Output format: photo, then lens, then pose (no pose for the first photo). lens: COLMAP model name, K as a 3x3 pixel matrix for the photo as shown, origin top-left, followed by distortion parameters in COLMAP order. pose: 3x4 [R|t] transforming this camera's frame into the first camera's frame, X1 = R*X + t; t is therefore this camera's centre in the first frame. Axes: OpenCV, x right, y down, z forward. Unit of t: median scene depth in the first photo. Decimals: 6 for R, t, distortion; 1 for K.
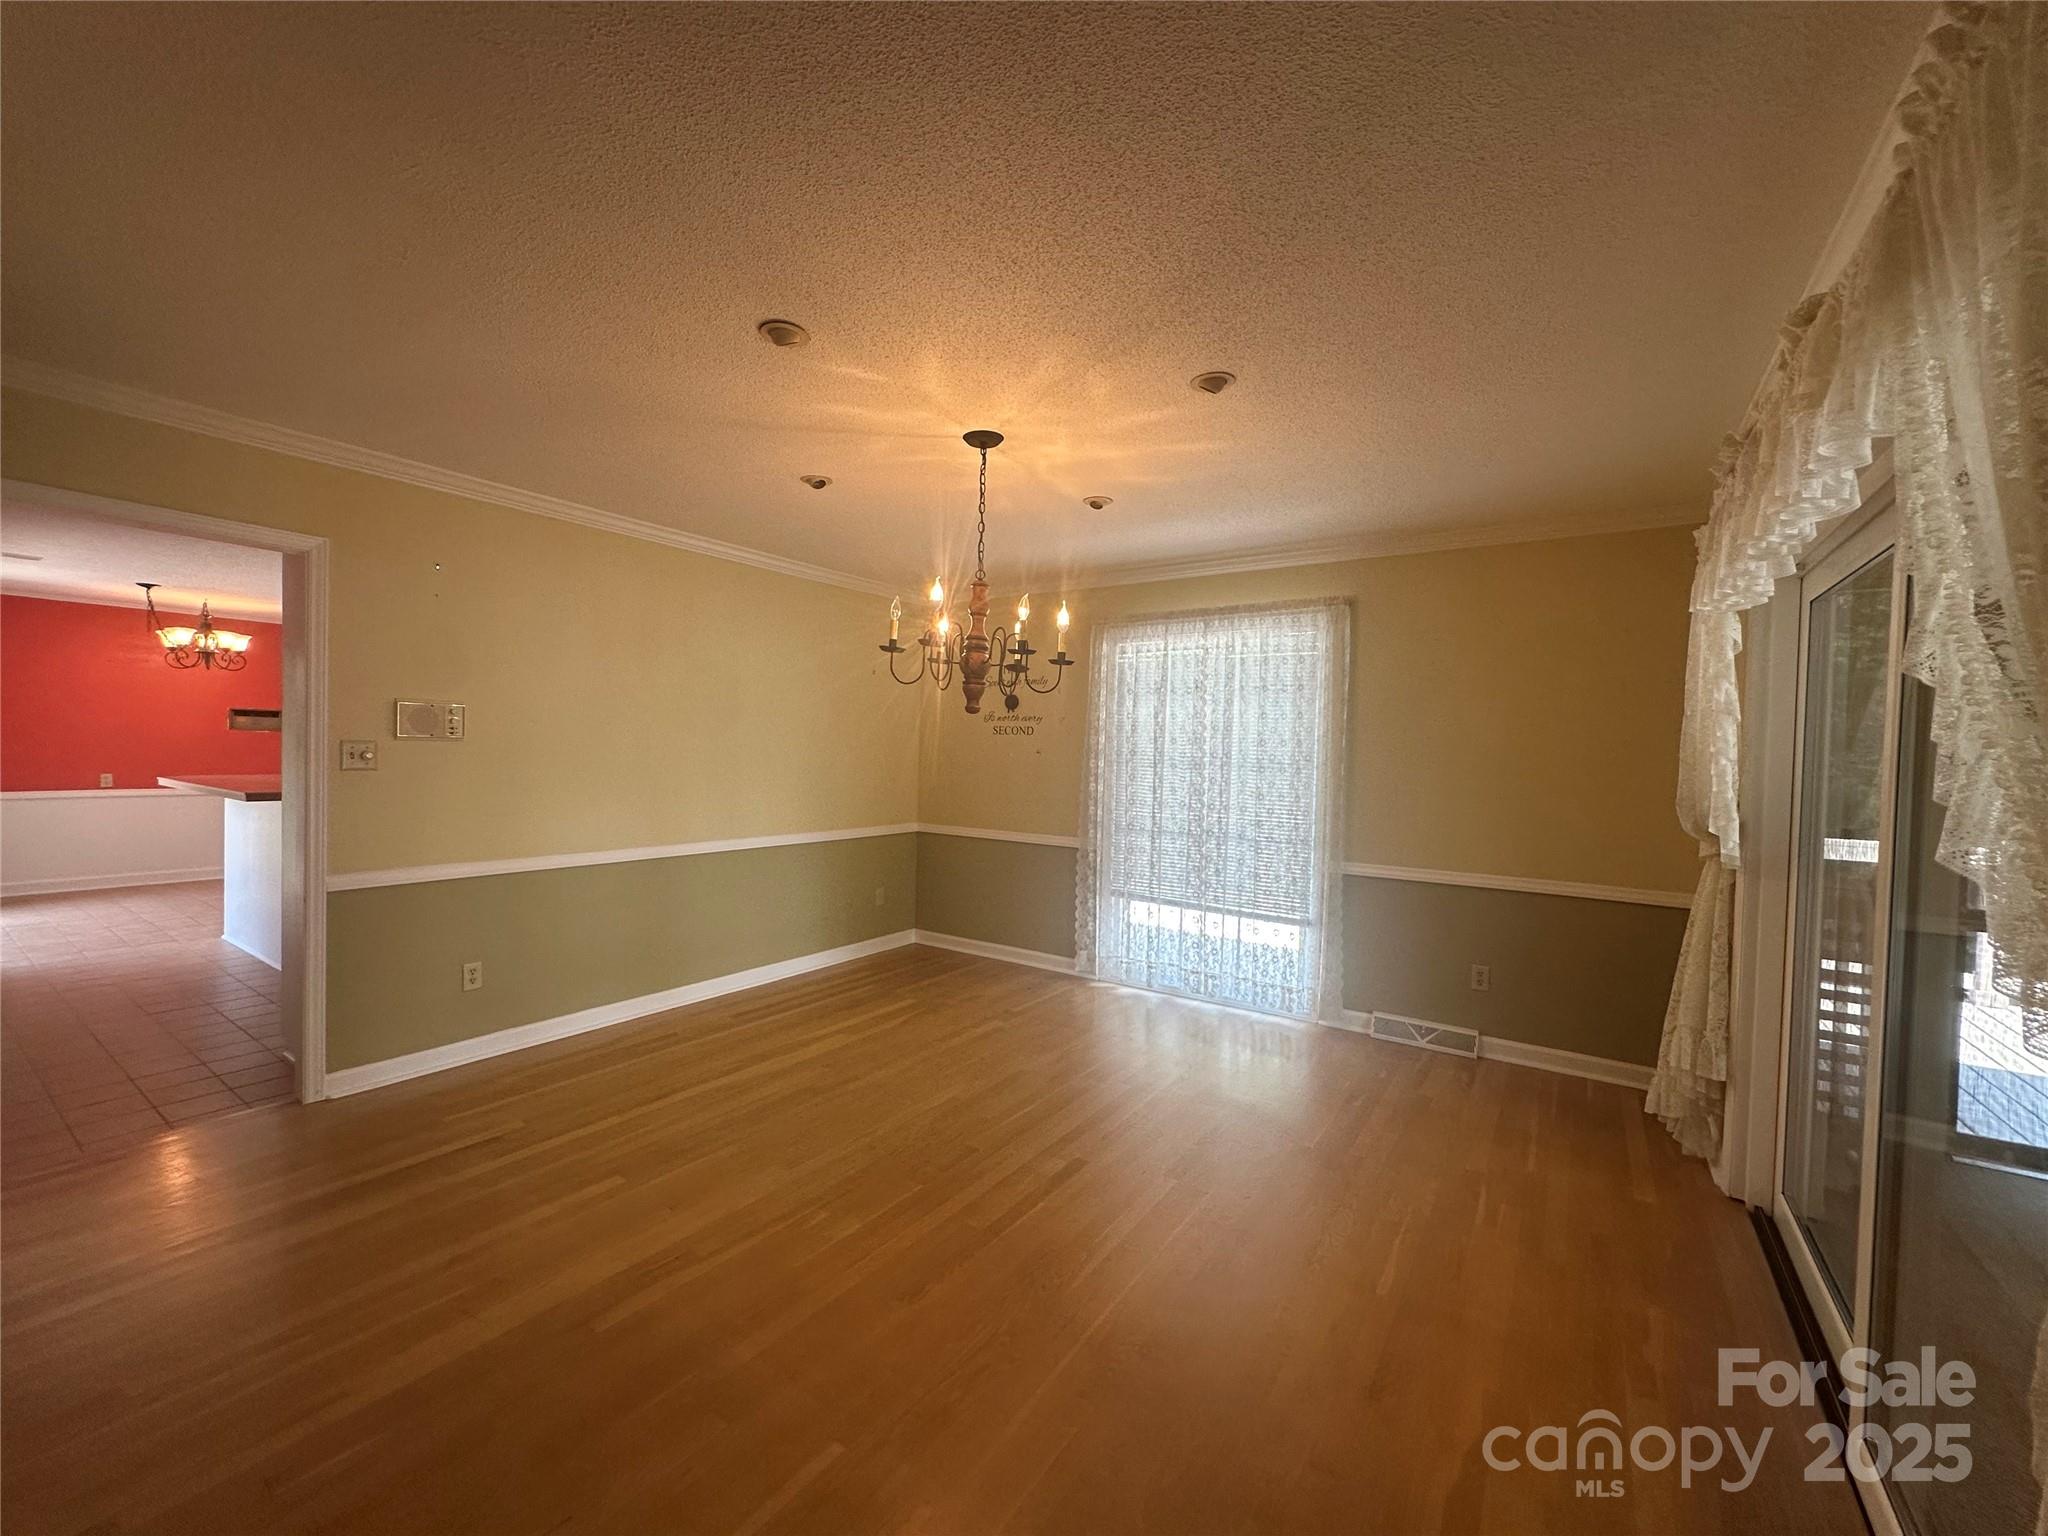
lens RADIAL K [[819.7, 0, 1027.3], [0, 819.7, 766.9], [0, 0, 1]] dist [-0.001783, -0.000230]
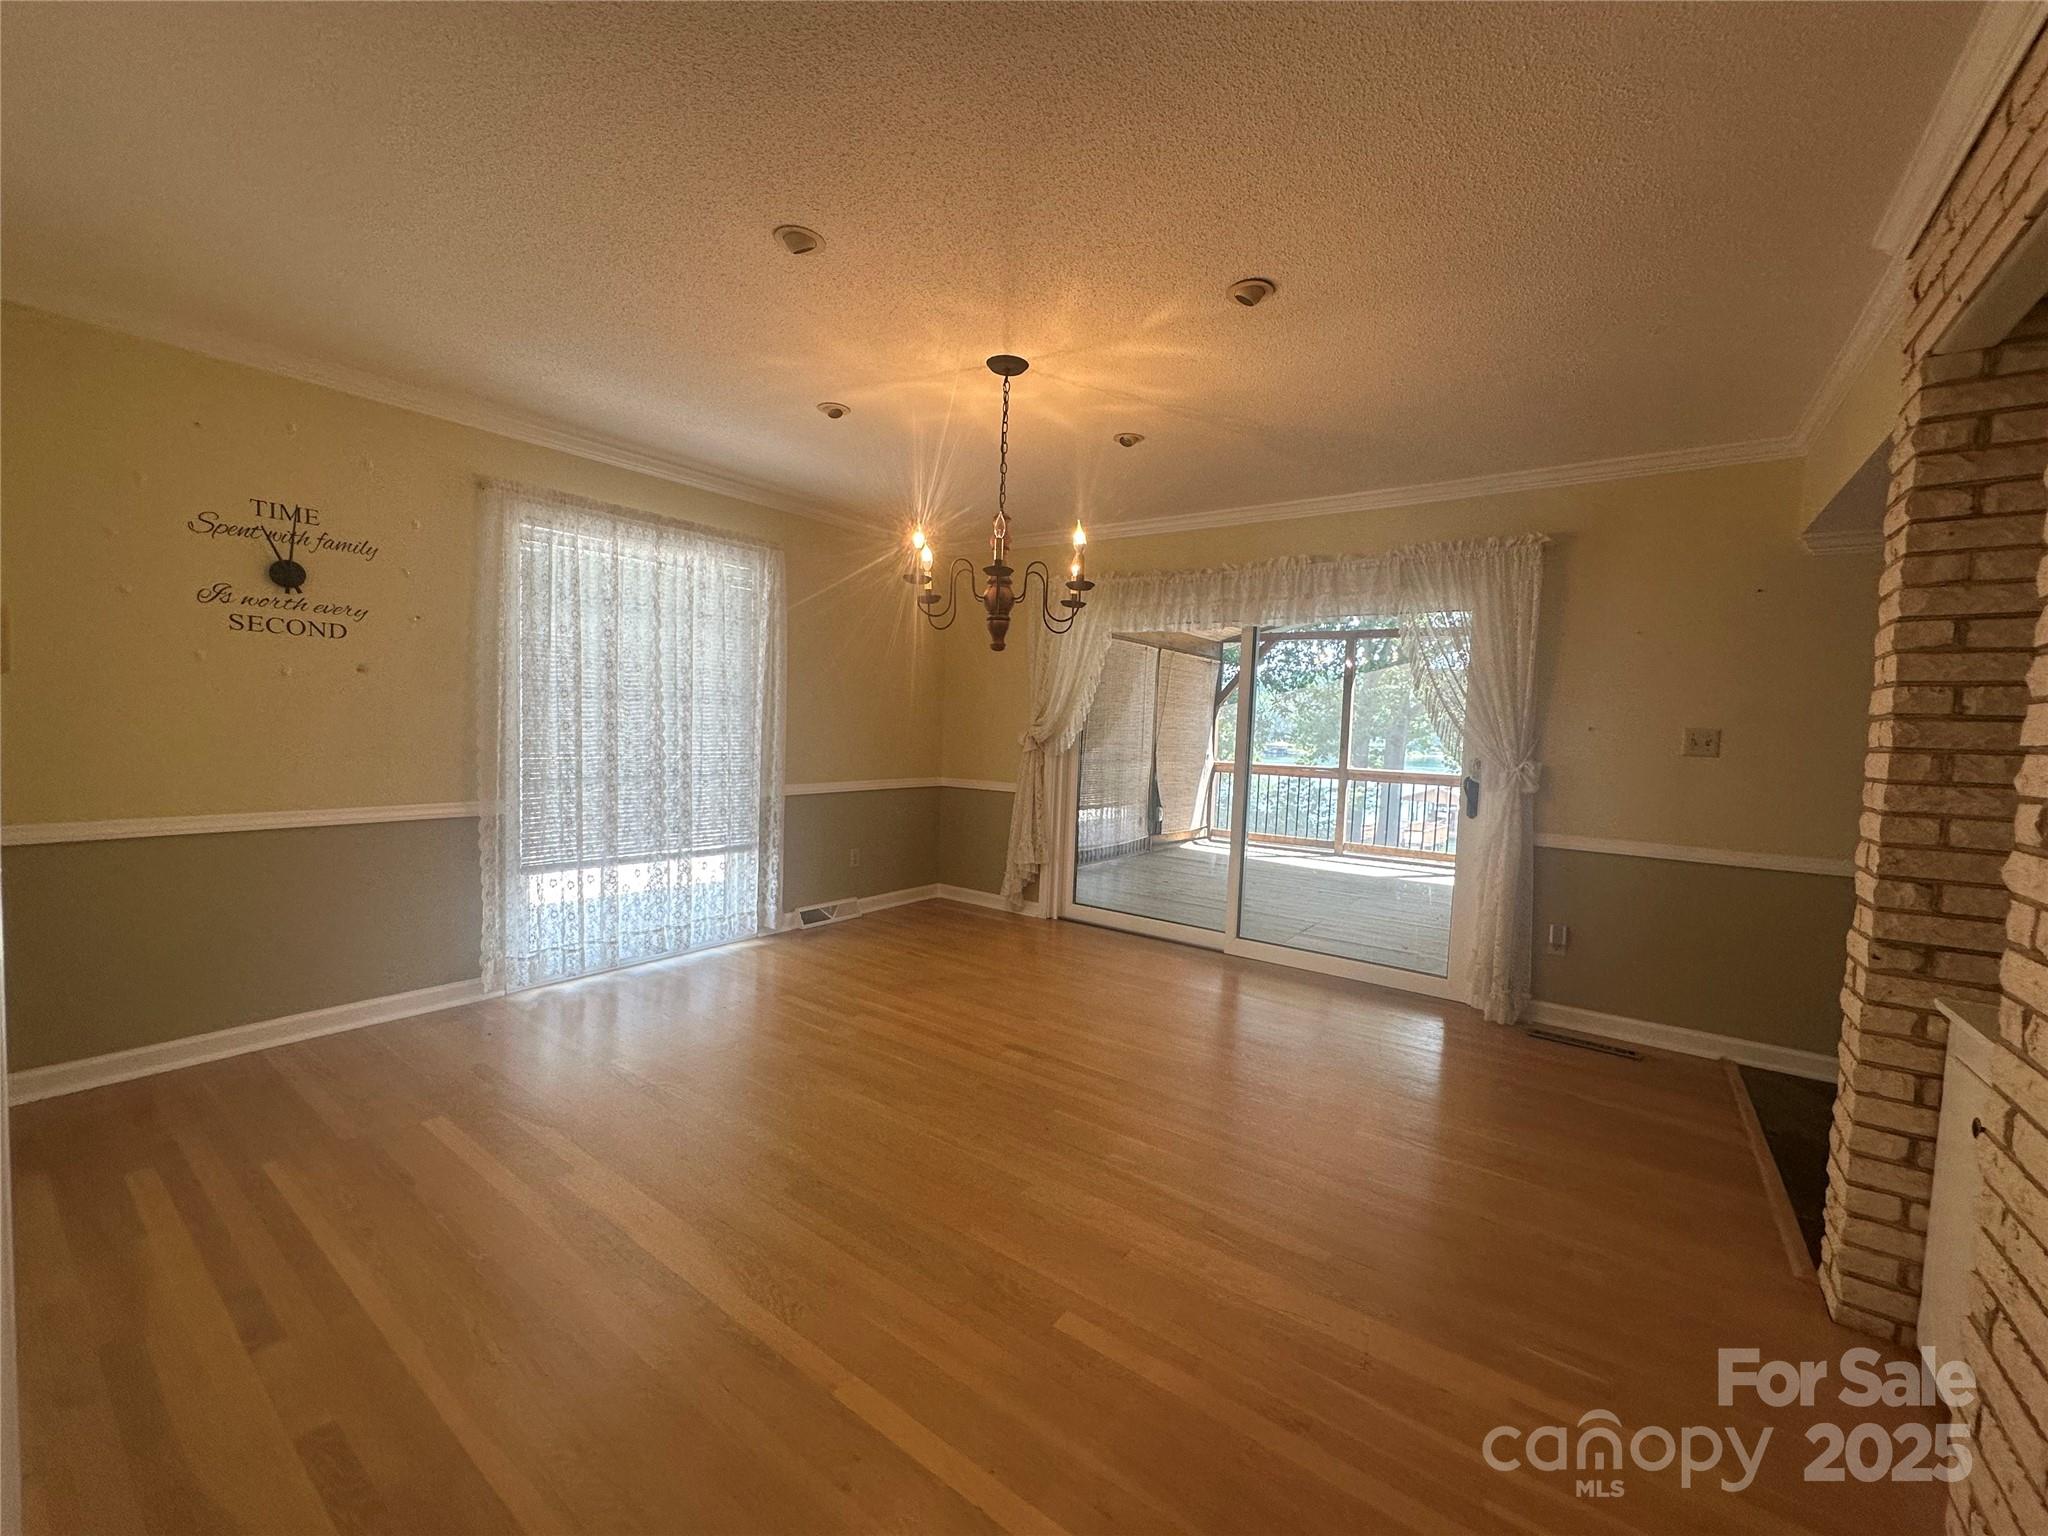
lens RADIAL K [[819.7, 0, 1015.0], [0, 819.7, 766.6], [0, 0, 1]] dist [-0.001783, -0.000230]
pose [[0.036351, -0.079261, 0.996191, -0.641836], [-0.015580, 0.996684, 0.079869, -0.003036], [-0.999218, -0.018424, 0.034995, 0.577563]]
